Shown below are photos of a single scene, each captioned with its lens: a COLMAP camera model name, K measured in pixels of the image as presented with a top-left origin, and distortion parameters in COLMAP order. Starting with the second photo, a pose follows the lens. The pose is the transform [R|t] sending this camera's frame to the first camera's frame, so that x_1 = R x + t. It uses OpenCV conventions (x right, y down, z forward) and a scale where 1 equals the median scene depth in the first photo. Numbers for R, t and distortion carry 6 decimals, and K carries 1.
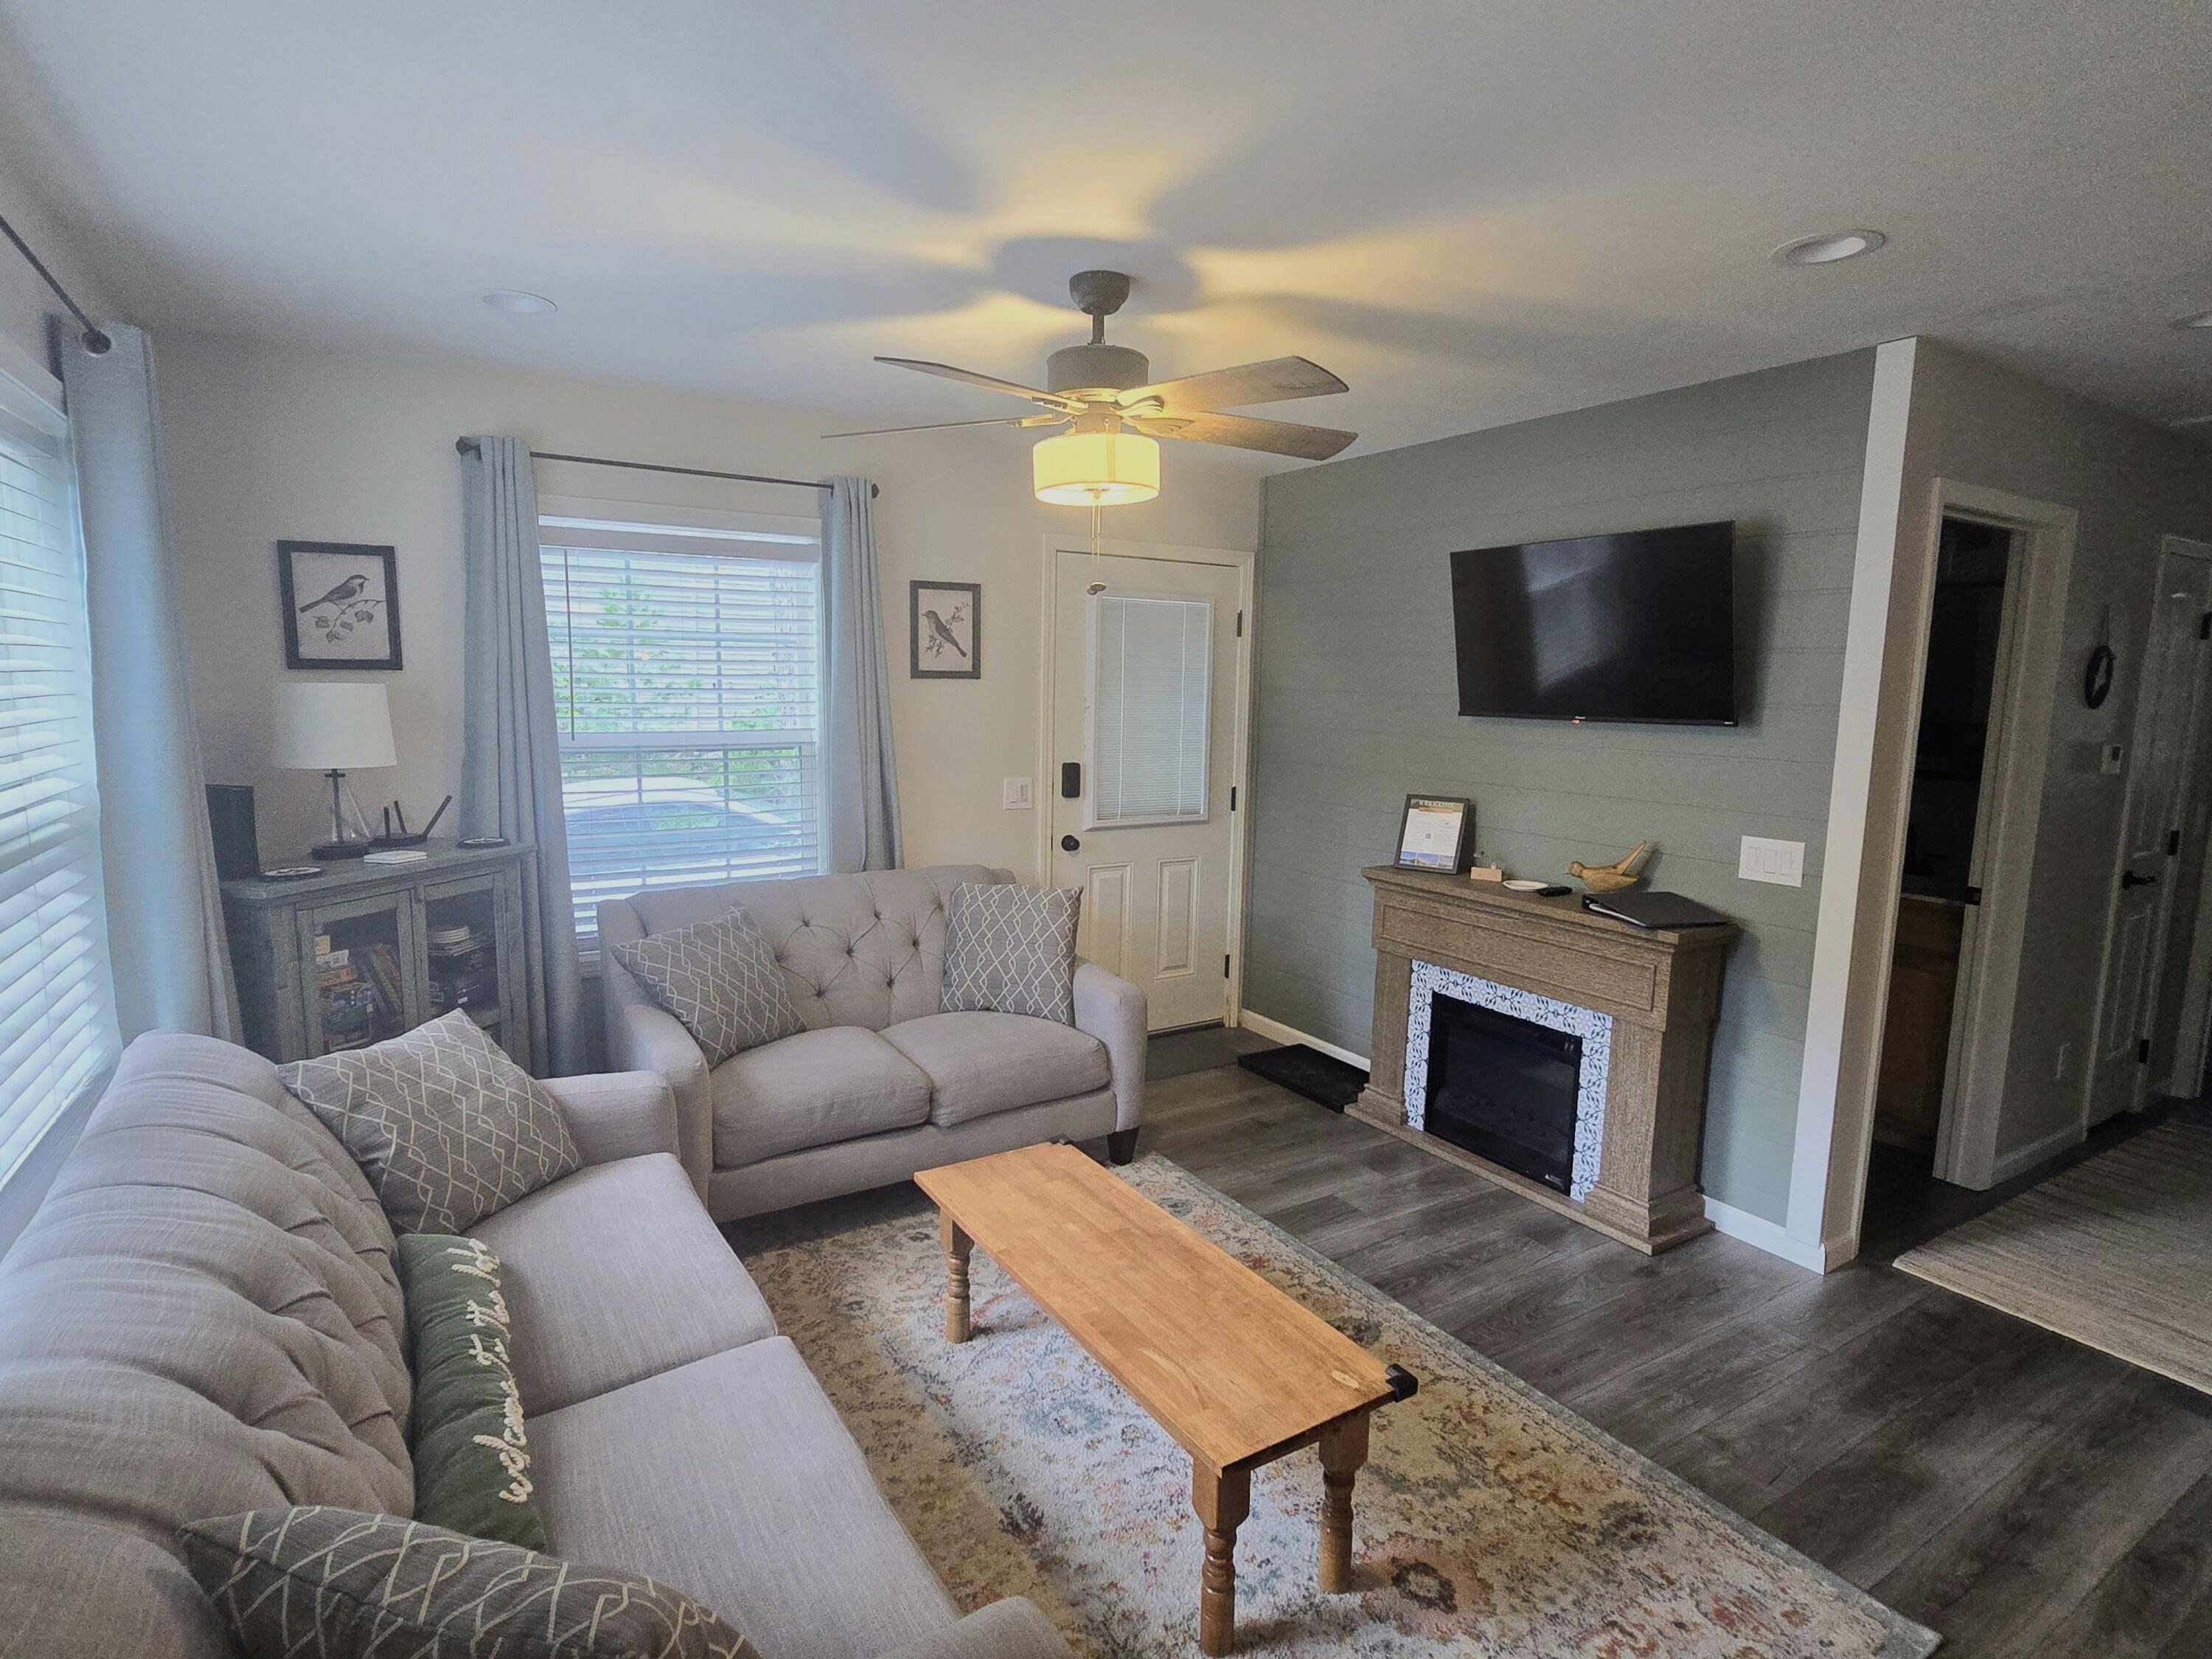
lens RADIAL K [[1118.7, 0, 1017.6], [0, 1118.7, 828.5], [0, 0, 1]] dist [-0.001262, 0.000331]
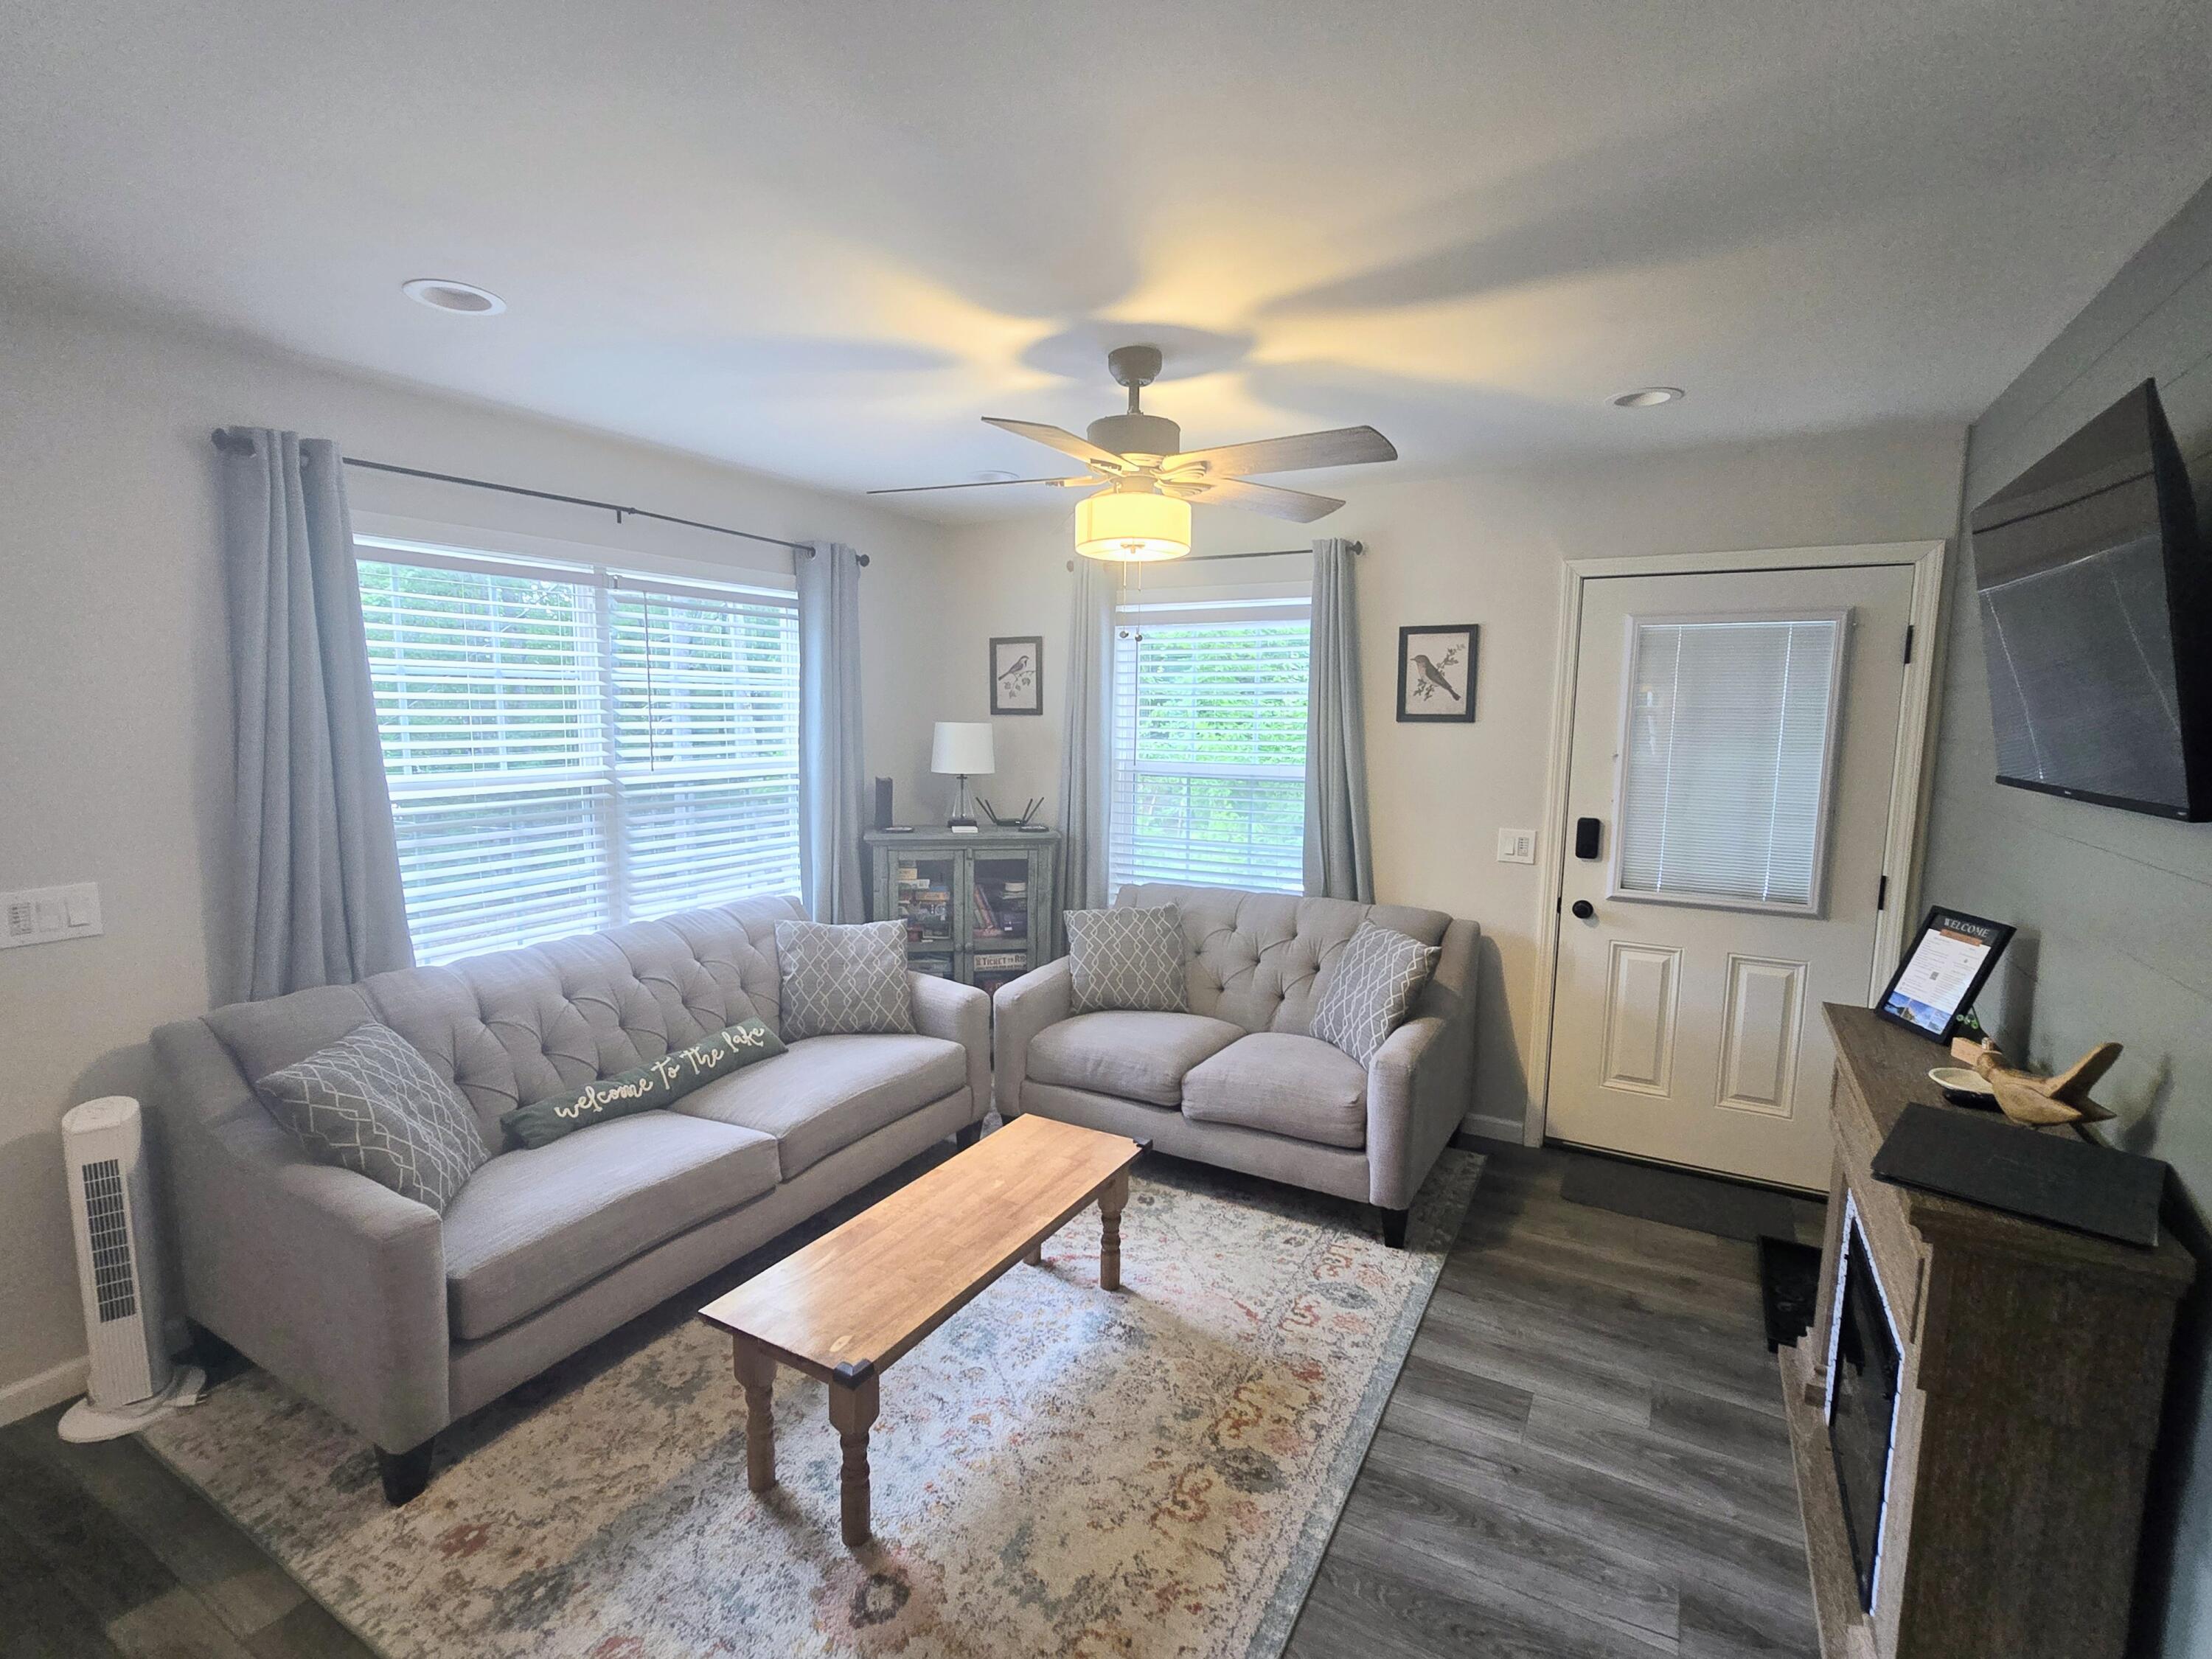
lens RADIAL K [[985.7, 0, 1106.0], [0, 985.7, 829.5], [0, 0, 1]] dist [-0.000063, 0.000031]
pose [[0.516904, 0.094085, -0.850858, 0.686626], [-0.119478, 0.992143, 0.037124, -0.046115], [0.847665, 0.082469, 0.524083, 0.378456]]
